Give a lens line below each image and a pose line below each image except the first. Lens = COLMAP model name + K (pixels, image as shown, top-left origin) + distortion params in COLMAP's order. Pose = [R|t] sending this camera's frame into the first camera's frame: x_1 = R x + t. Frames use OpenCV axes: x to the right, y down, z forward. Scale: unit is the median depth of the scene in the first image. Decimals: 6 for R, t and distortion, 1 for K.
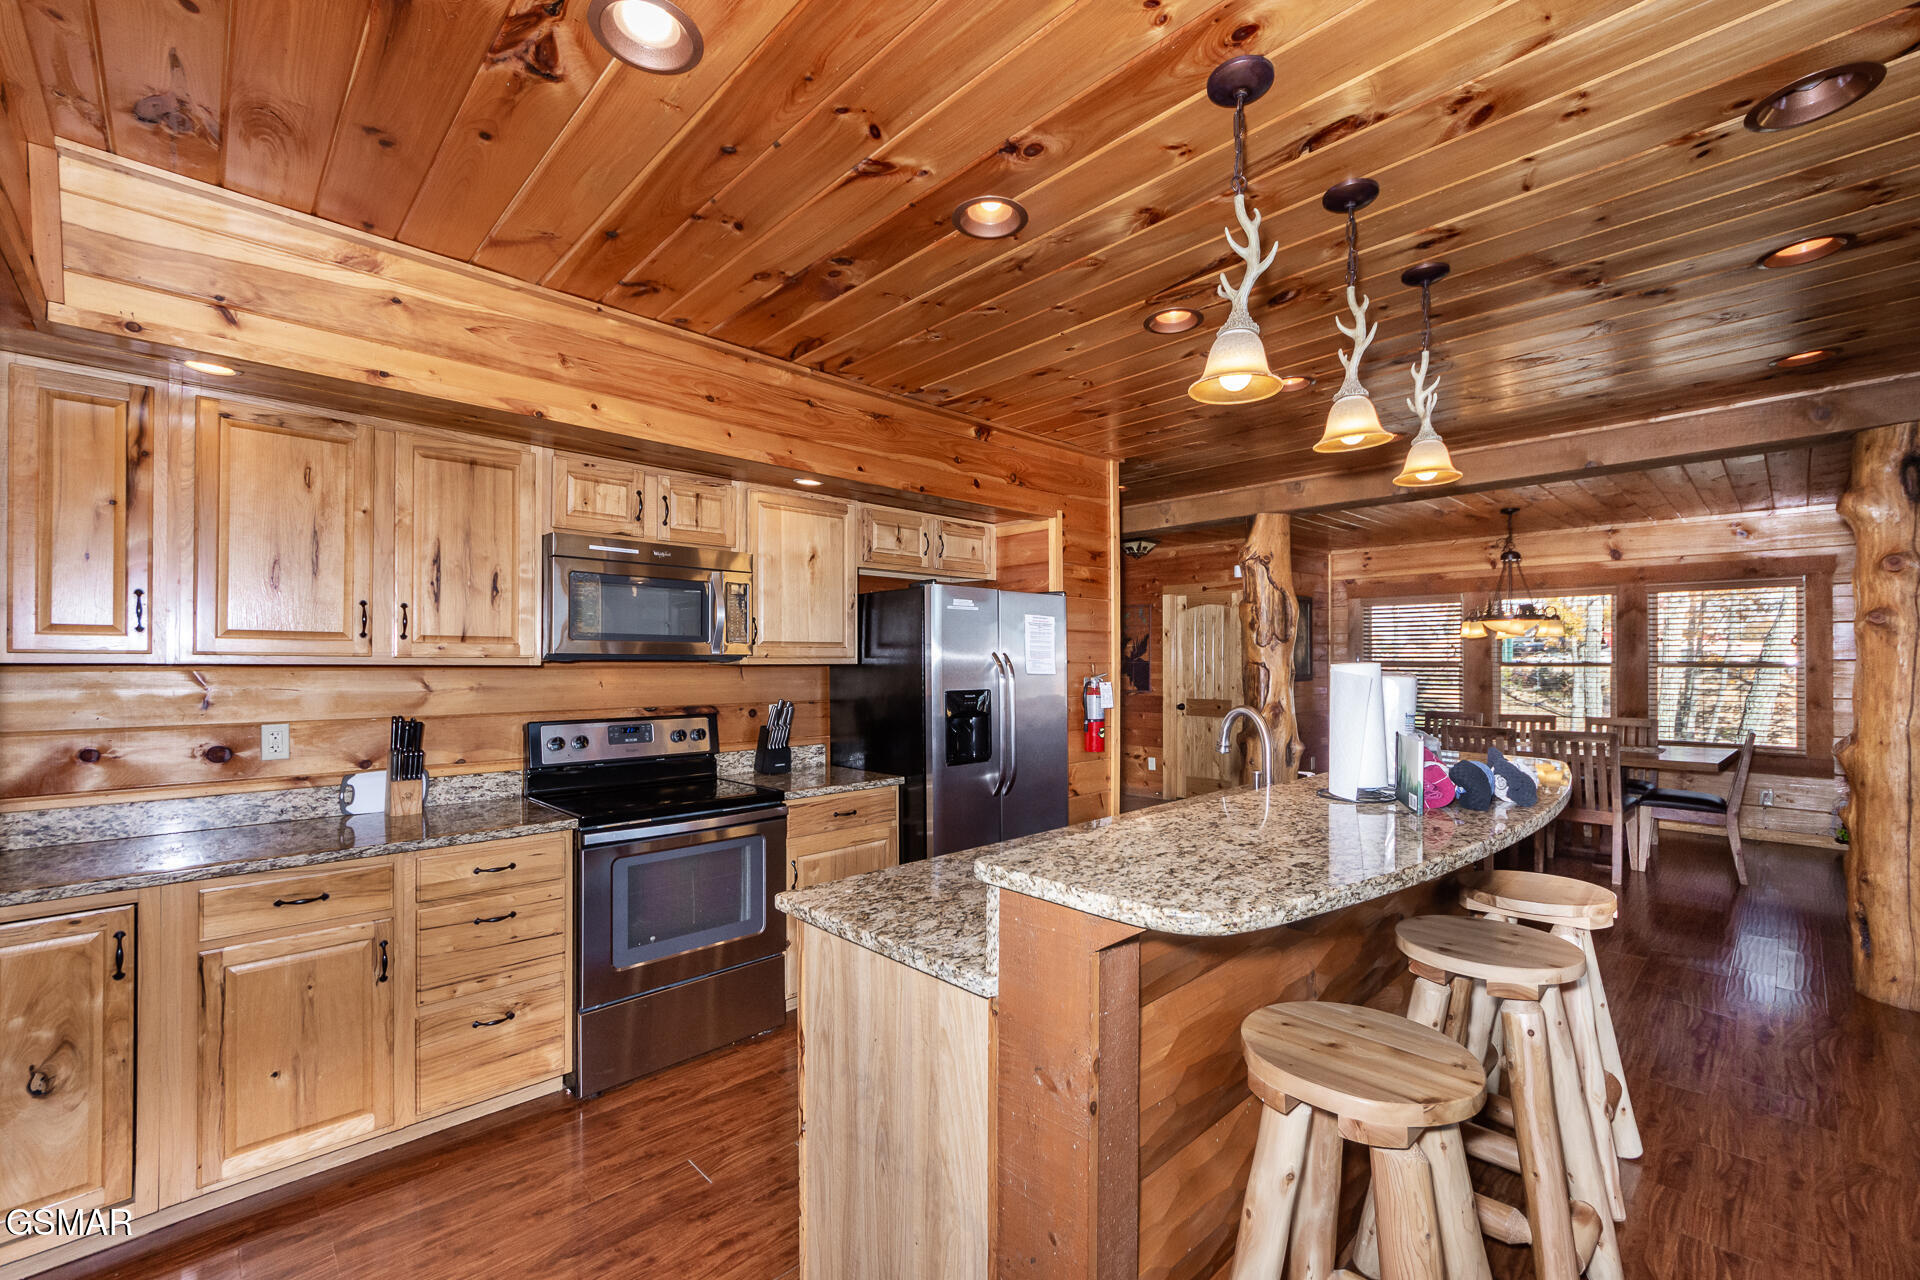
lens RADIAL K [[802.5, 0, 968.2], [0, 802.5, 654.1], [0, 0, 1]] dist [-0.001919, 0.000434]
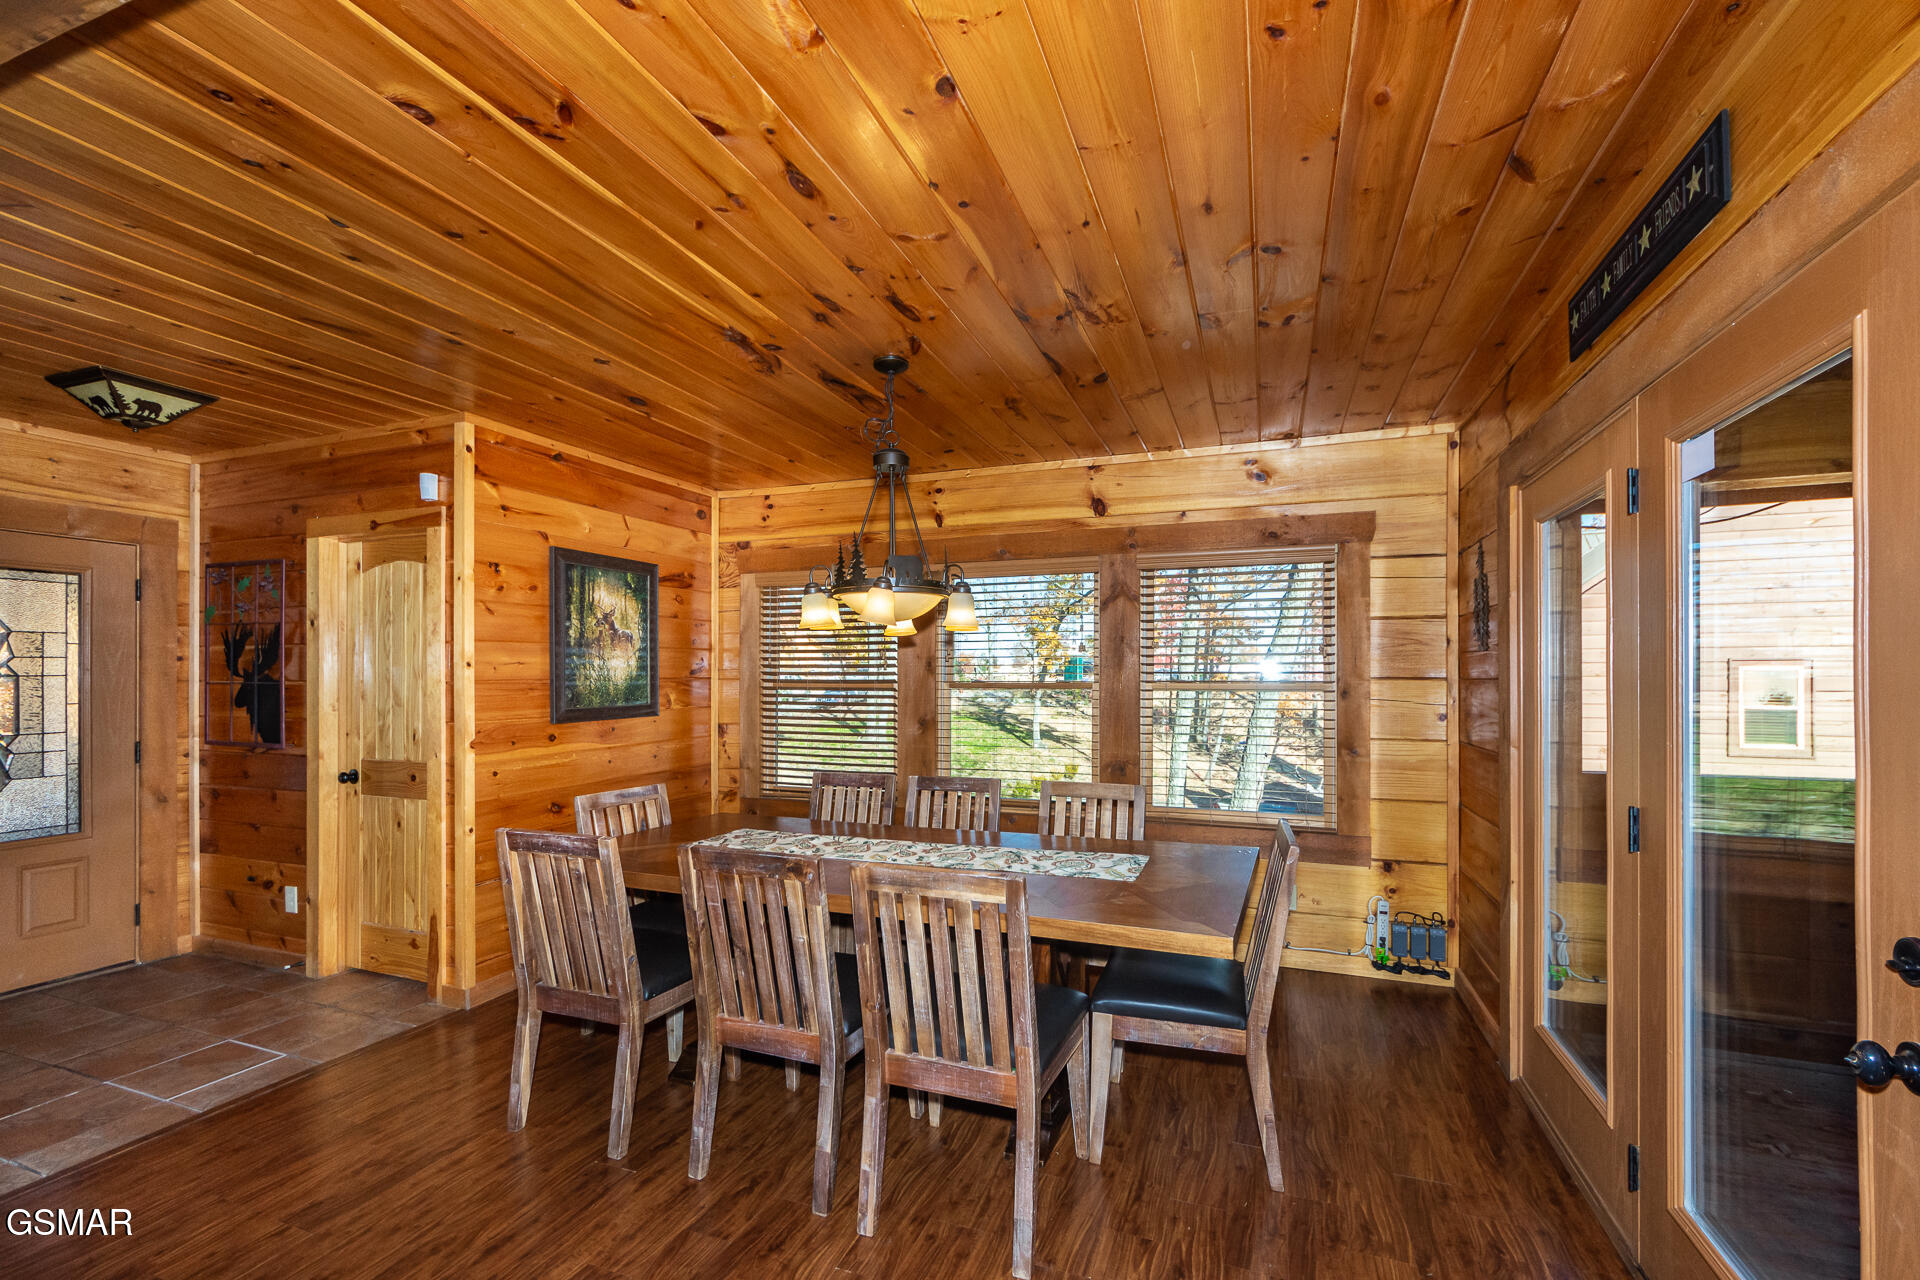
lens RADIAL K [[802.5, 0, 938.1], [0, 802.5, 675.0], [0, 0, 1]] dist [-0.001919, 0.000434]
pose [[0.917191, 0.002067, 0.398442, 0.453304], [-0.003333, 0.999991, 0.002483, 0.003505], [-0.398433, -0.003605, 0.917190, 0.488615]]
